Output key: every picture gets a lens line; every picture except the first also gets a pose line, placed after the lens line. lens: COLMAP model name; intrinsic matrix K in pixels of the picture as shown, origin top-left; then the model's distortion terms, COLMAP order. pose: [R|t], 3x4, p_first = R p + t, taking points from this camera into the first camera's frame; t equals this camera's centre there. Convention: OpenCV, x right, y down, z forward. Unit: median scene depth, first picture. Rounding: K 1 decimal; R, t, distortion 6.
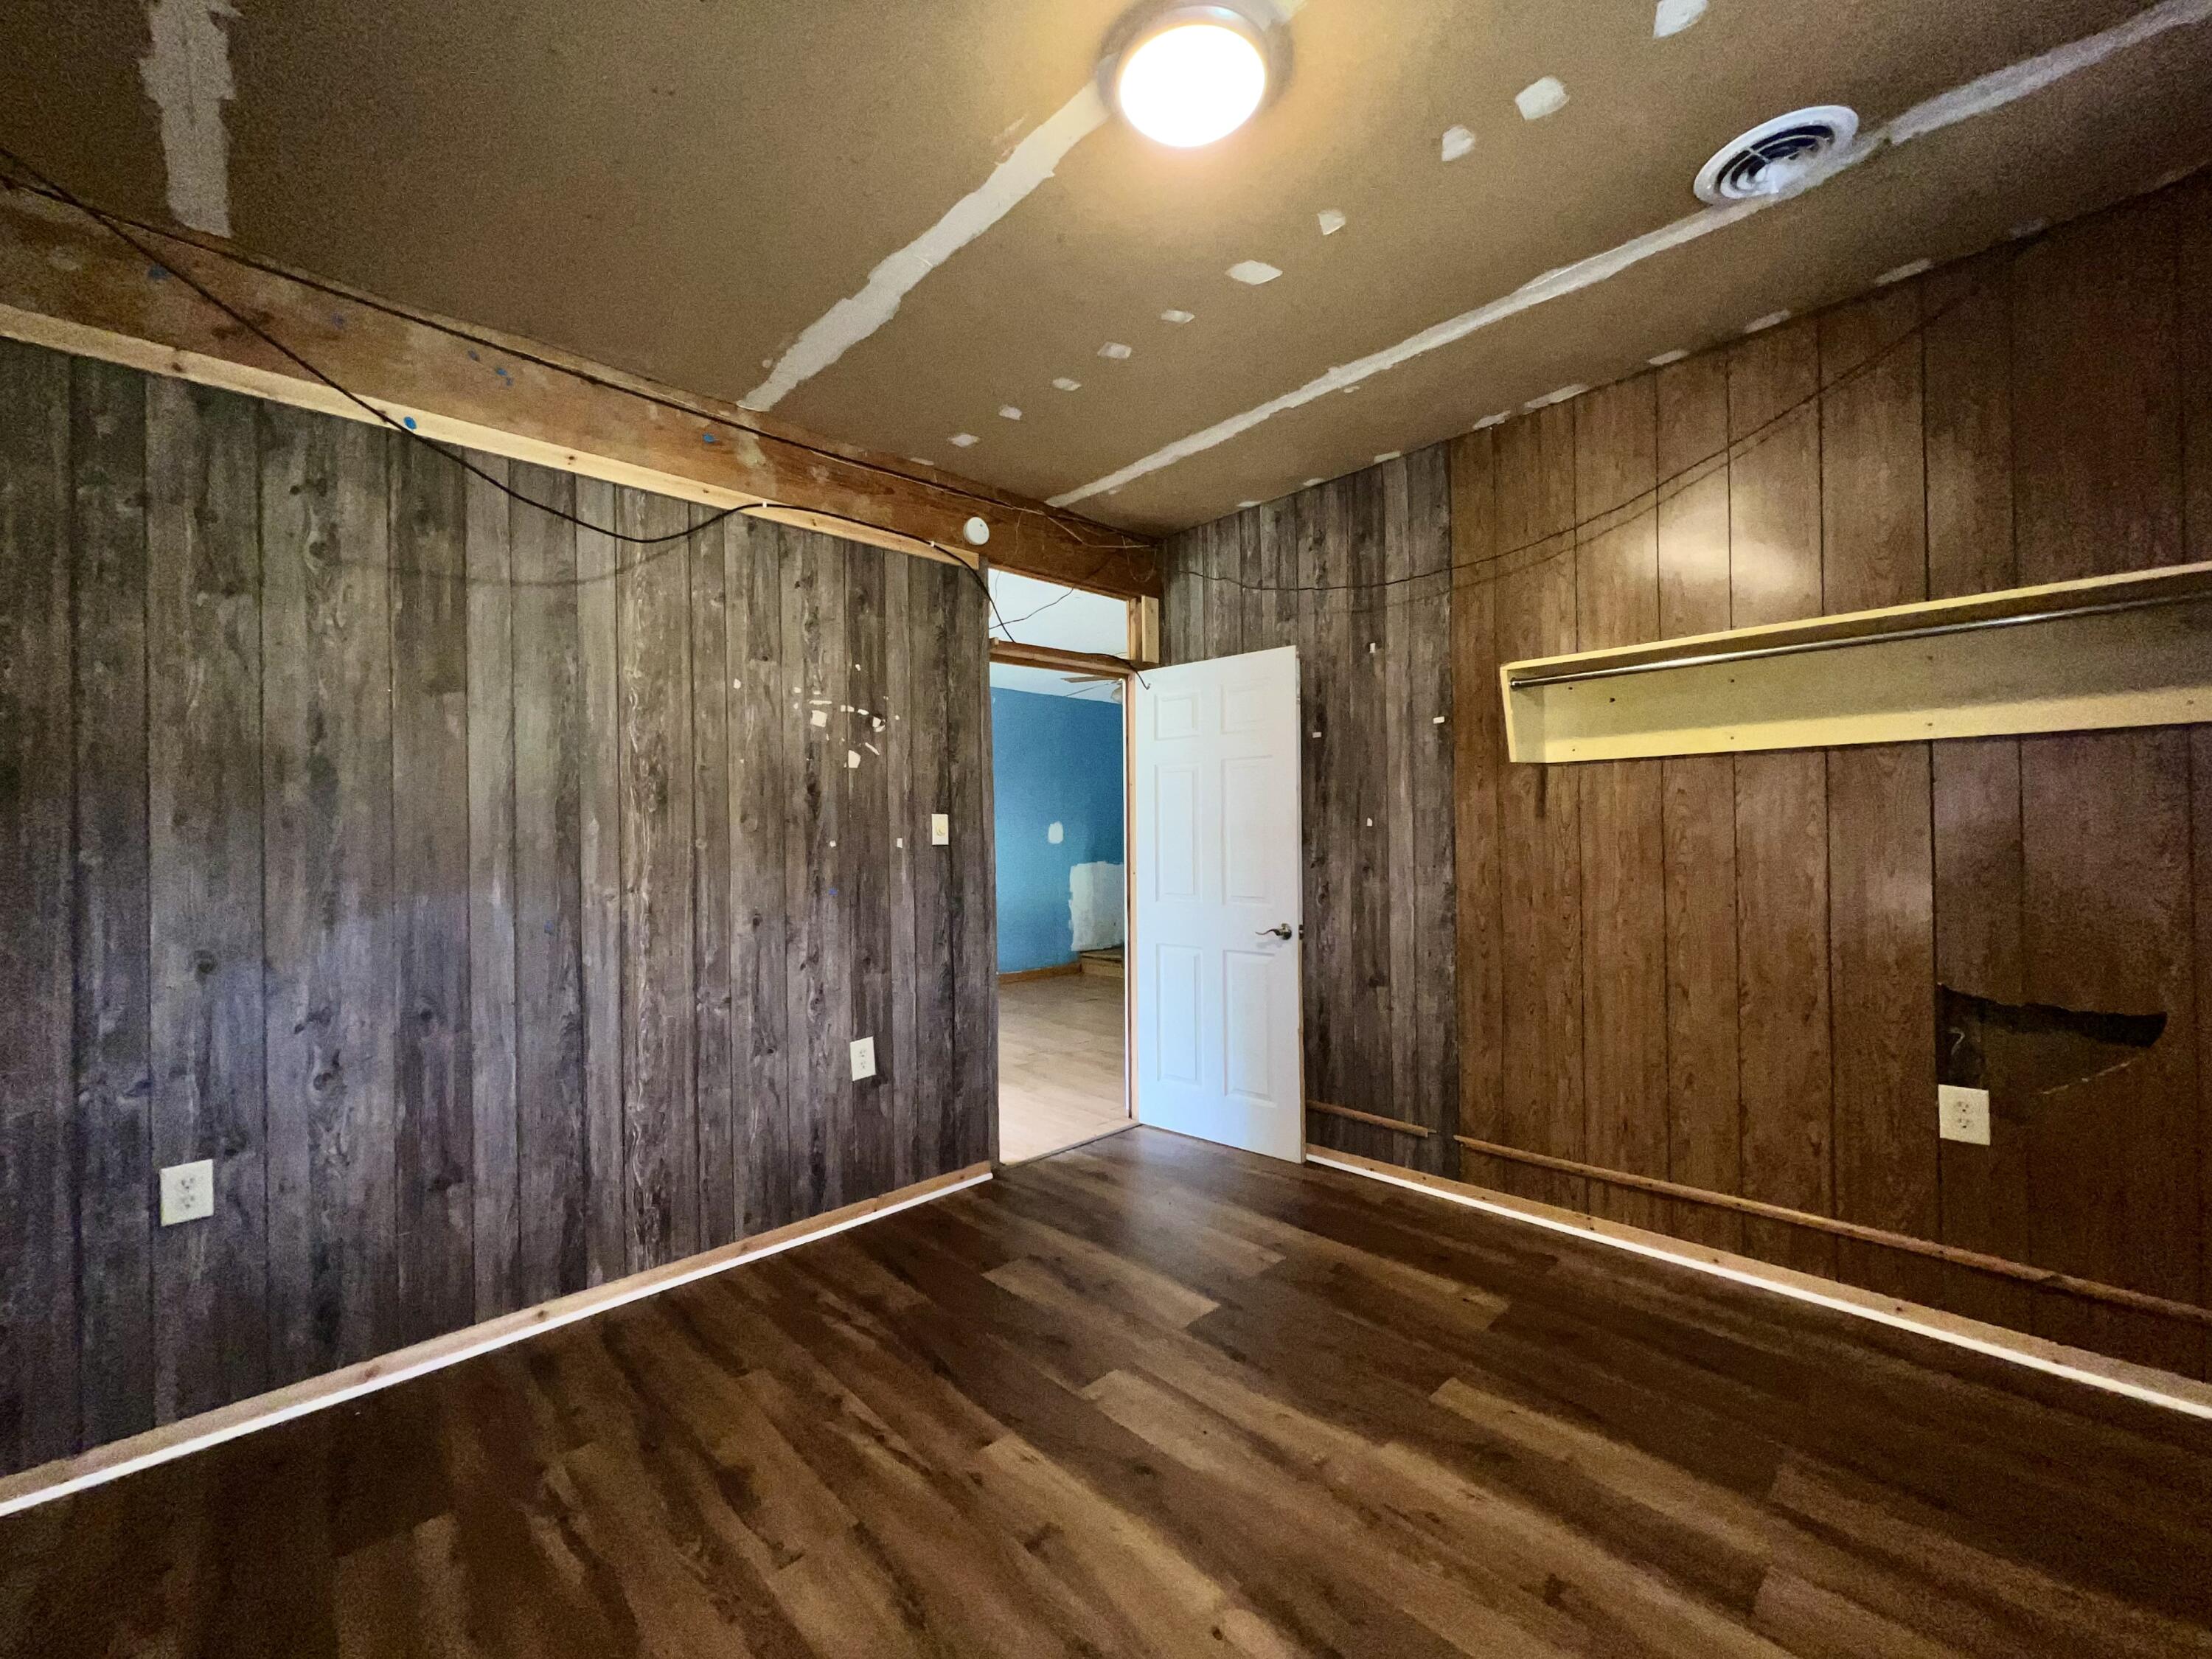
lens RADIAL K [[889.3, 0, 1100.2], [0, 889.3, 826.5], [0, 0, 1]] dist [-0.000248, -0.000138]
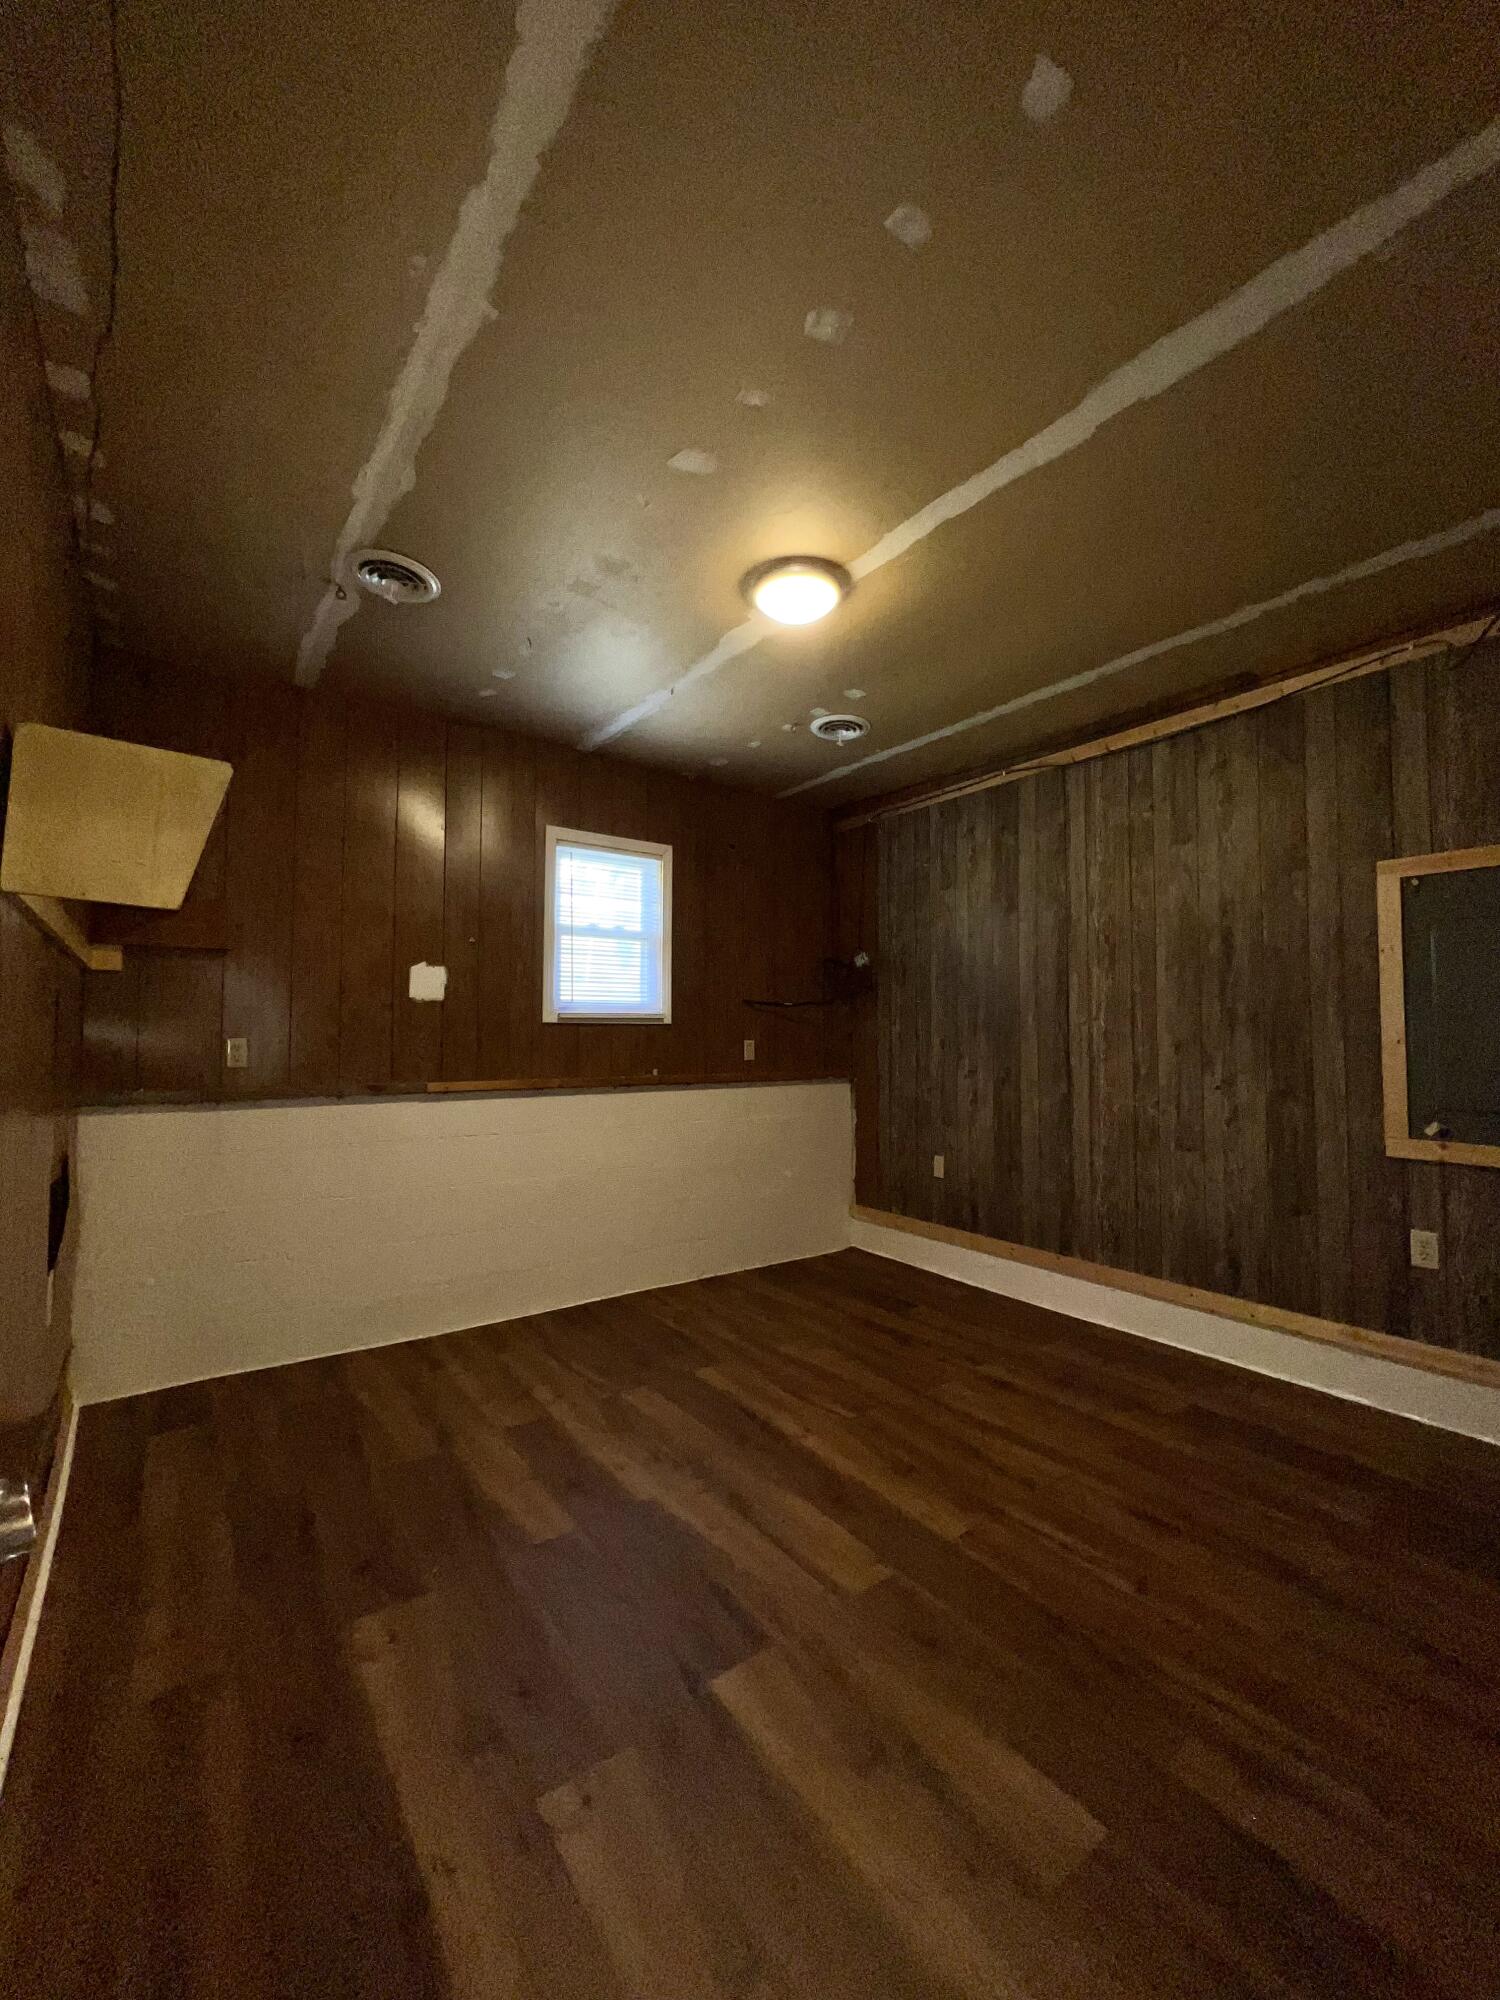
lens RADIAL K [[804.1, 0, 747.5], [0, 804.1, 997.9], [0, 0, 1]] dist [-0.000248, -0.000138]
pose [[-0.991660, 0.021782, 0.127027, 0.008502], [0.014211, 0.998085, -0.060205, 0.025974], [-0.128095, -0.057897, -0.990070, 1.424572]]
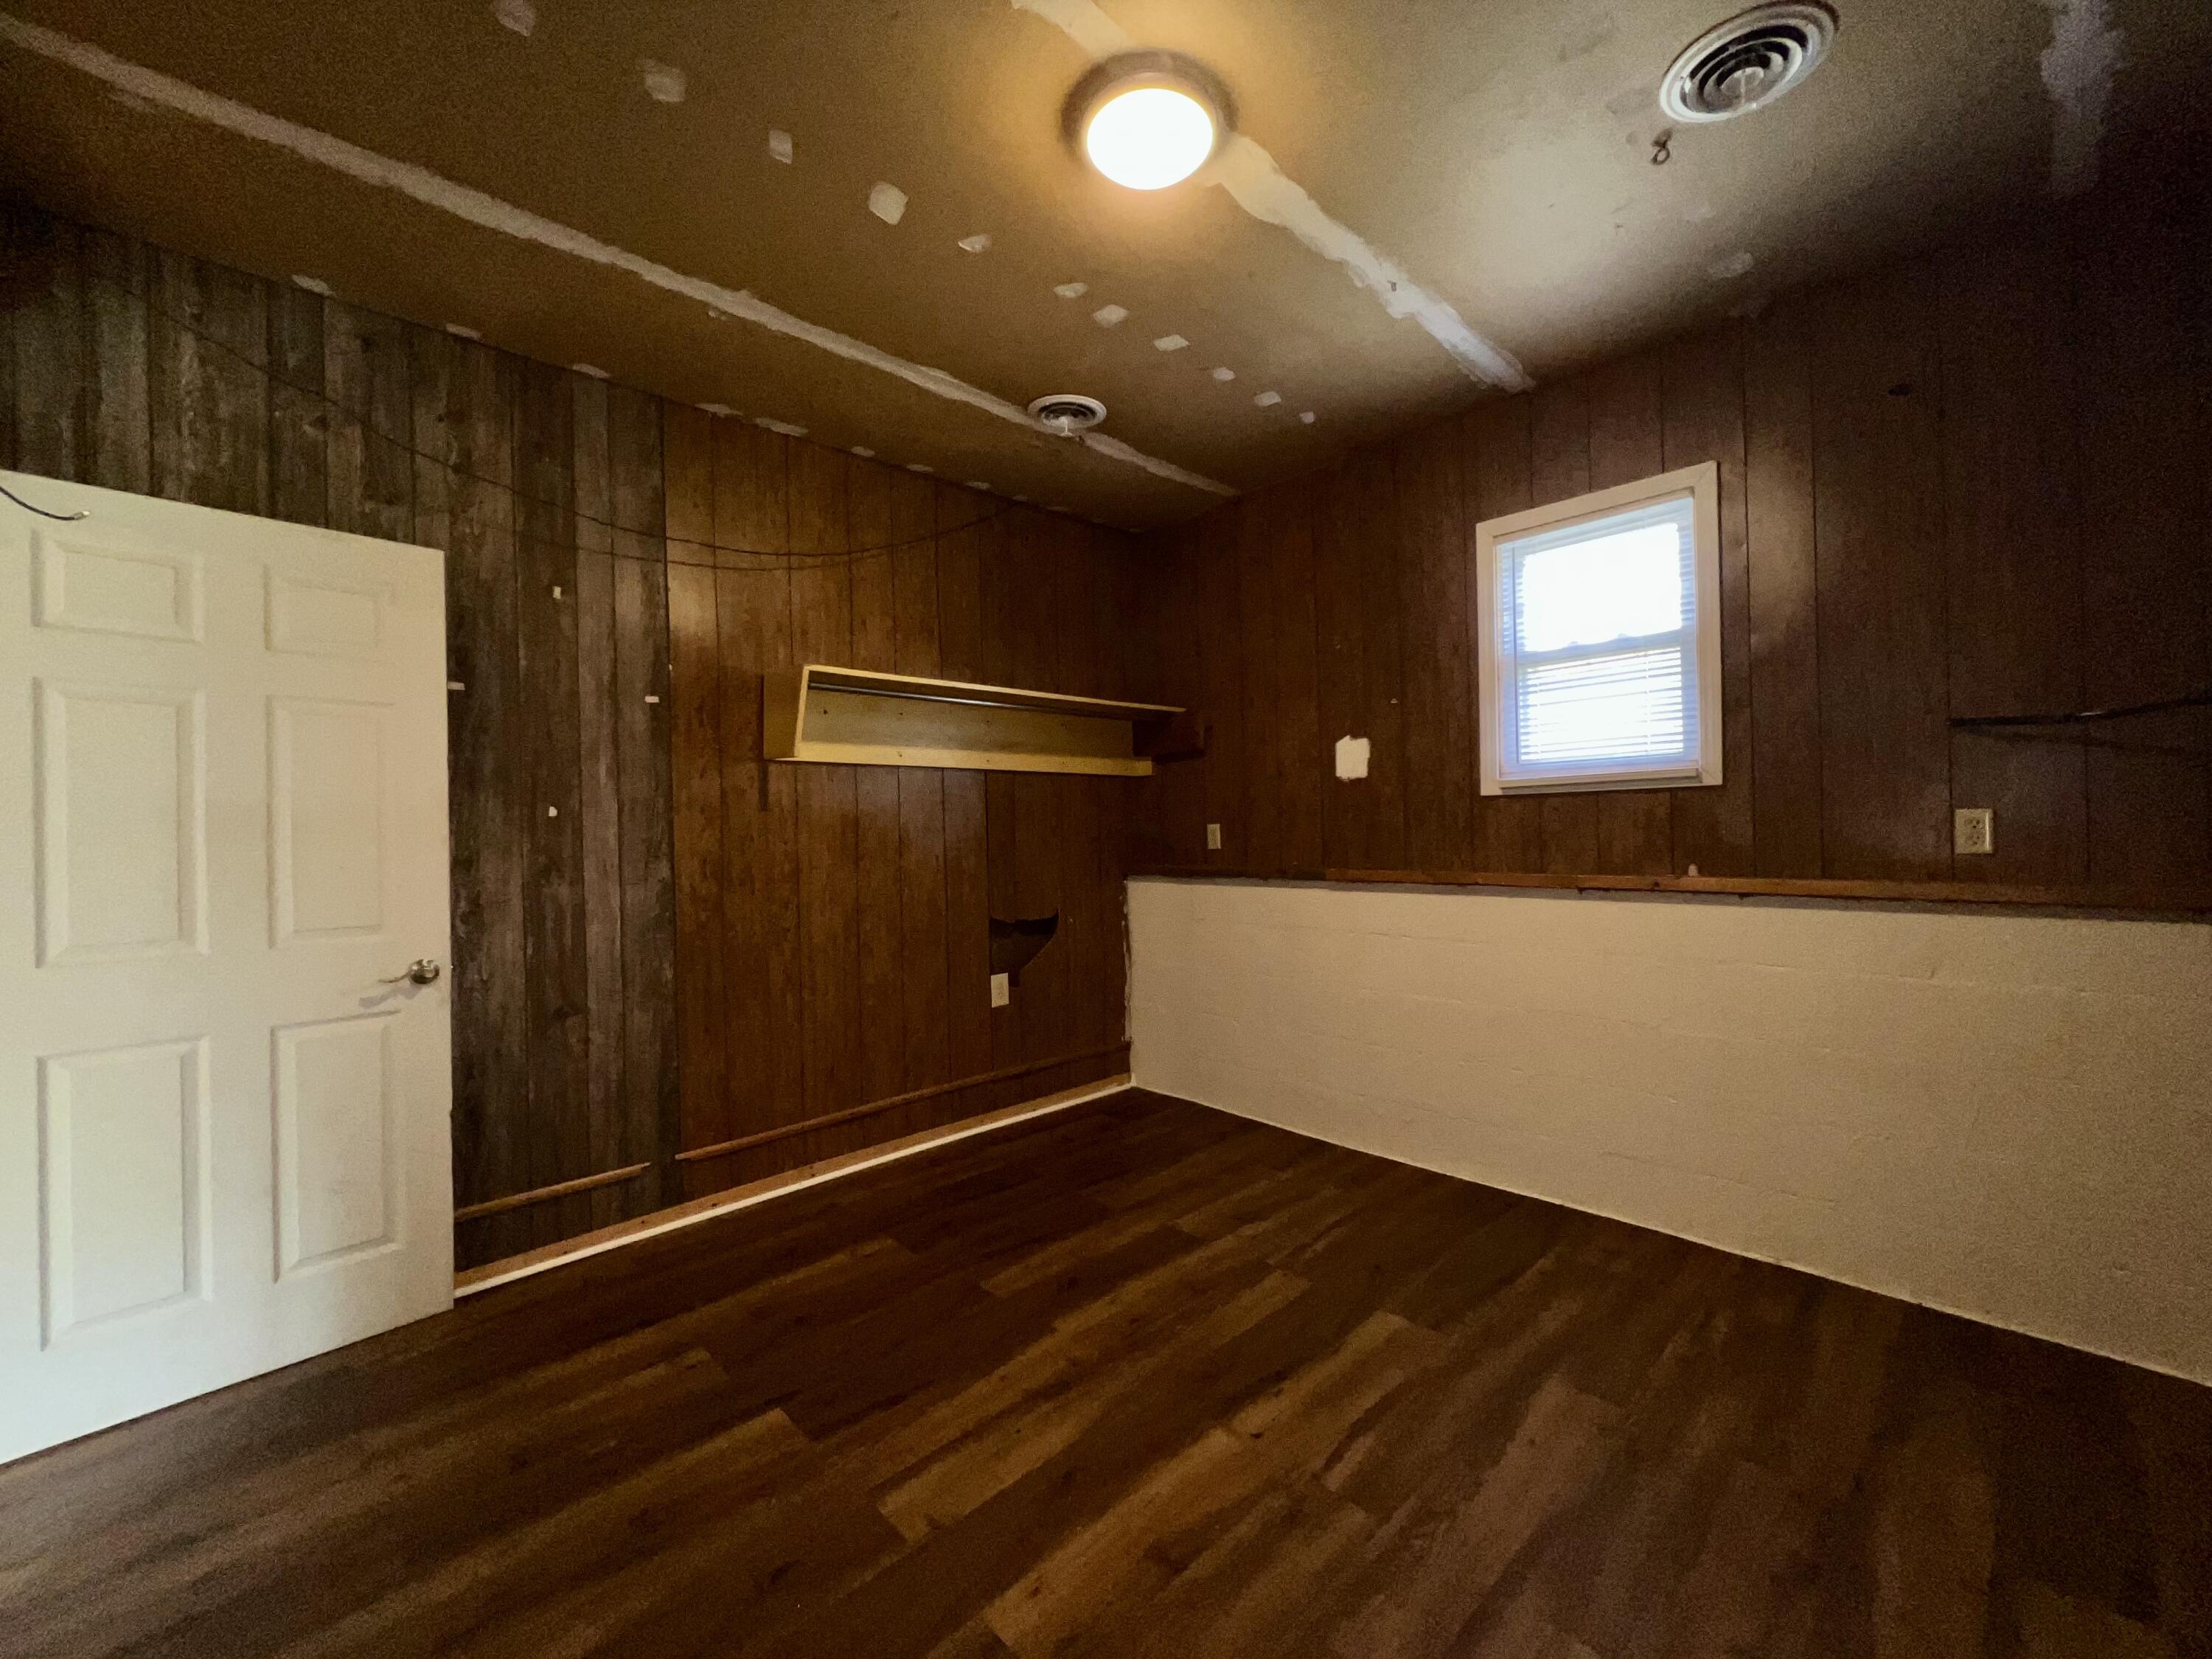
lens RADIAL K [[890.1, 0, 1108.4], [0, 890.1, 826.9], [0, 0, 1]] dist [-0.001324, 0.000493]
pose [[-0.001247, 0.020714, 0.999785, -0.569637], [0.012372, 0.999709, -0.020697, 0.036570], [-0.999923, 0.012344, -0.001503, 0.600496]]
